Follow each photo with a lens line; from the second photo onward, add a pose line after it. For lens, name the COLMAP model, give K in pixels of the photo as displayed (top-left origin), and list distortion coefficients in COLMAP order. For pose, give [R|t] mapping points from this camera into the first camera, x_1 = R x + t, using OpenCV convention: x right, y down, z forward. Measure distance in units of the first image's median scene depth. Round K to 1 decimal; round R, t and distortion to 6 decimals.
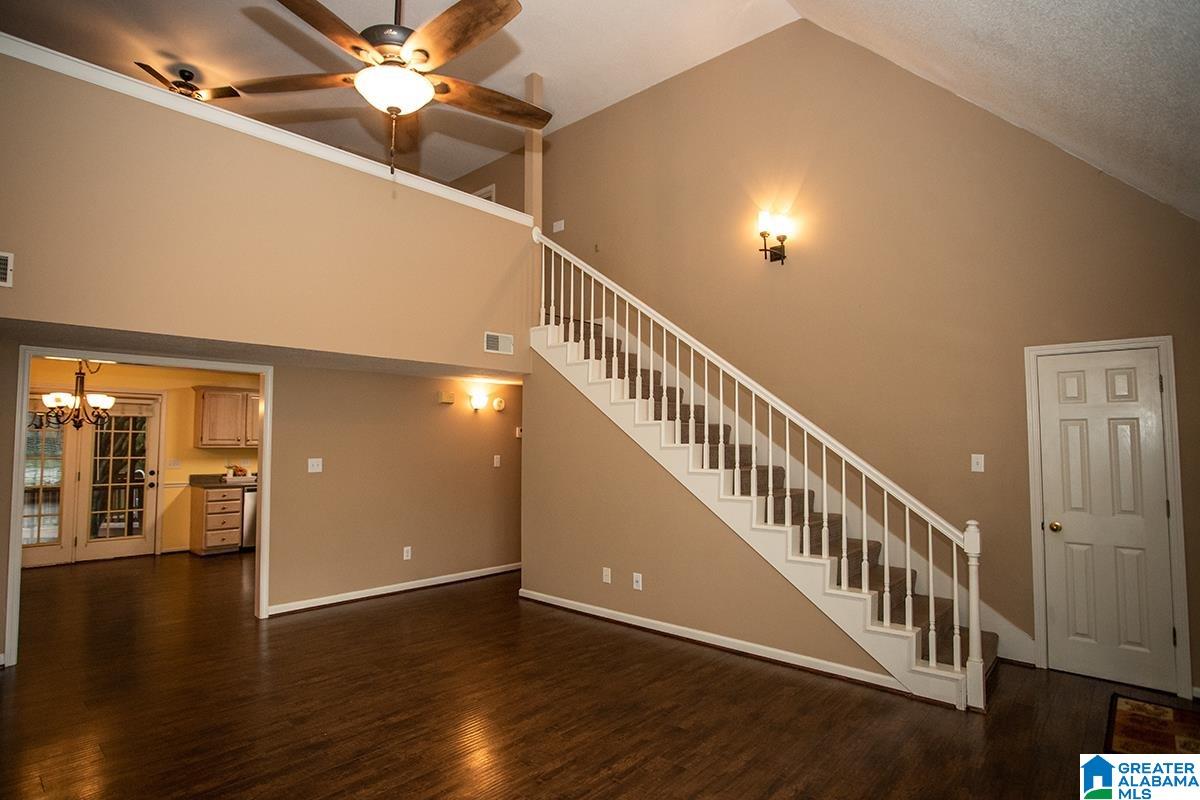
lens RADIAL K [[618.1, 0, 582.2], [0, 618.1, 401.7], [0, 0, 1]] dist [-0.083992, 0.037784]
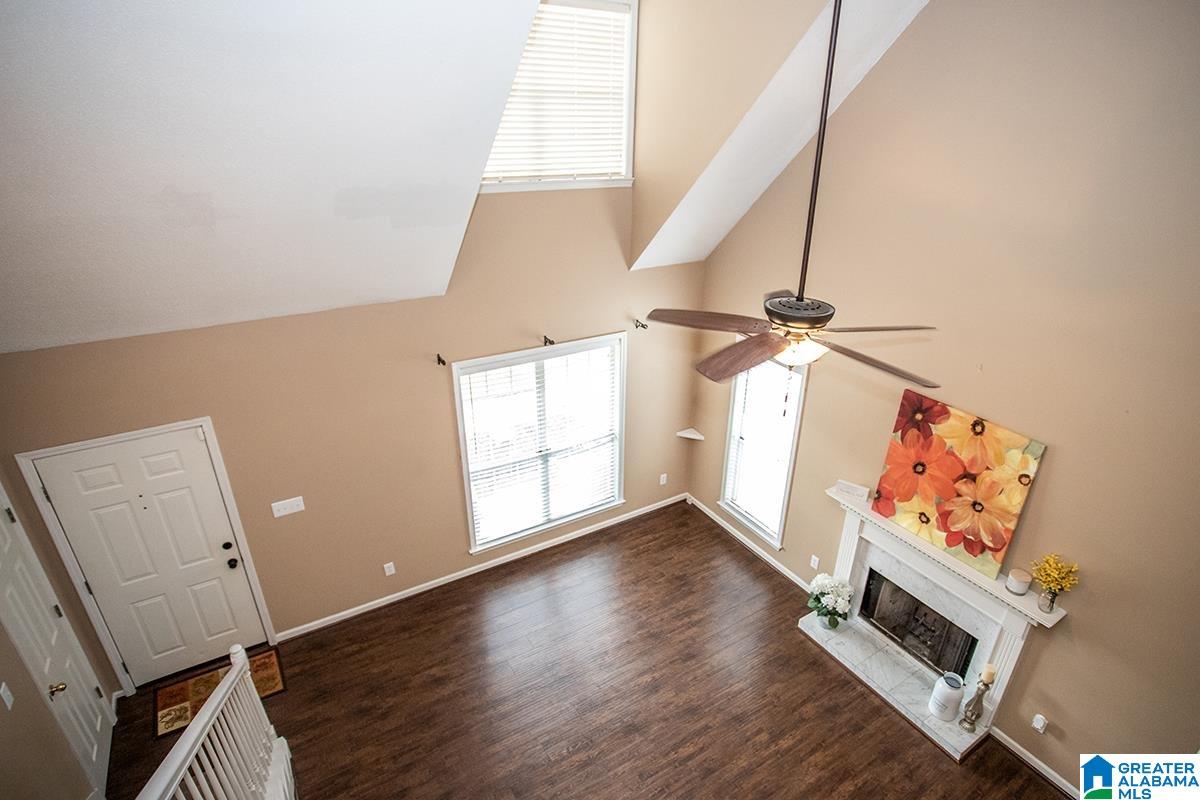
lens RADIAL K [[631.2, 0, 627.6], [0, 631.2, 403.4], [0, 0, 1]] dist [-0.045721, 0.001427]
pose [[-0.969283, -0.127577, 0.210272, -0.153372], [-0.042389, 0.928807, 0.368130, -0.464085], [-0.242267, 0.347909, -0.905685, 1.205742]]
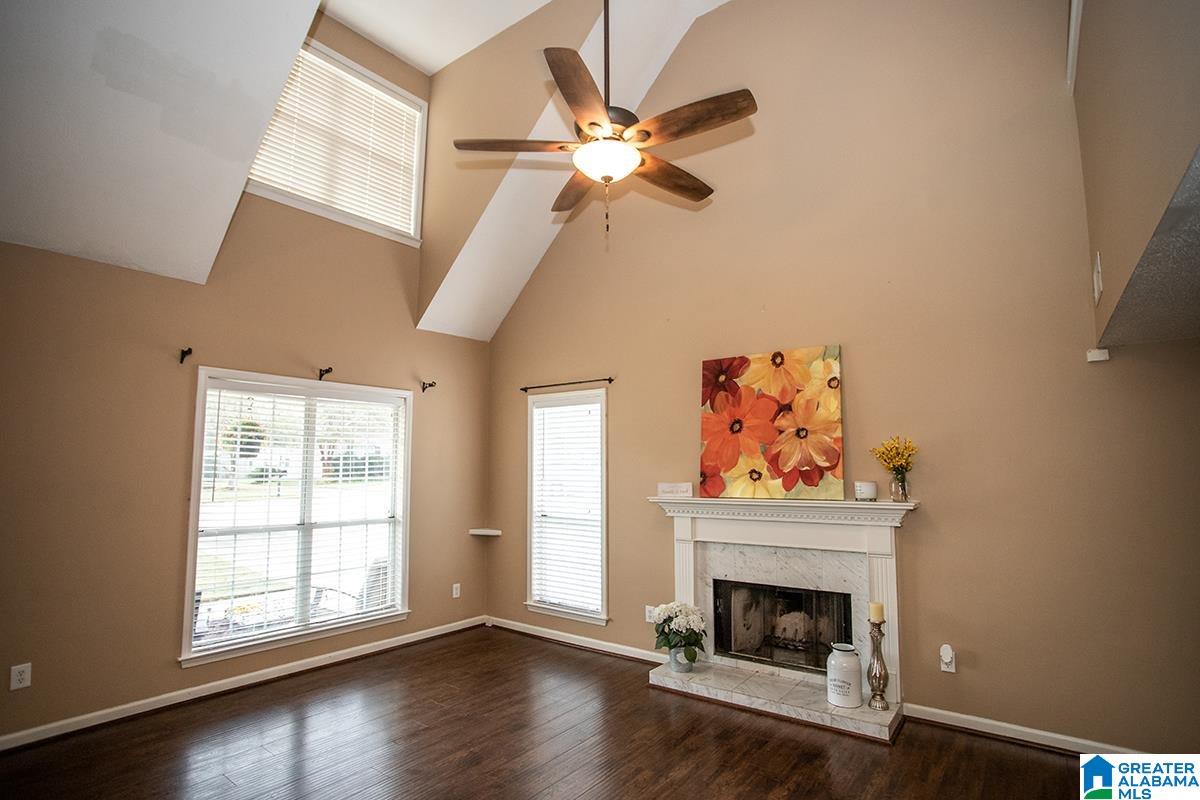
lens RADIAL K [[593.0, 0, 601.3], [0, 593.0, 401.4], [0, 0, 1]] dist [-0.077536, 0.031348]
pose [[-0.994932, -0.013811, -0.099599, -0.109143], [0.003351, 0.985417, -0.170126, 0.066670], [0.100496, -0.169597, -0.980376, 1.119088]]
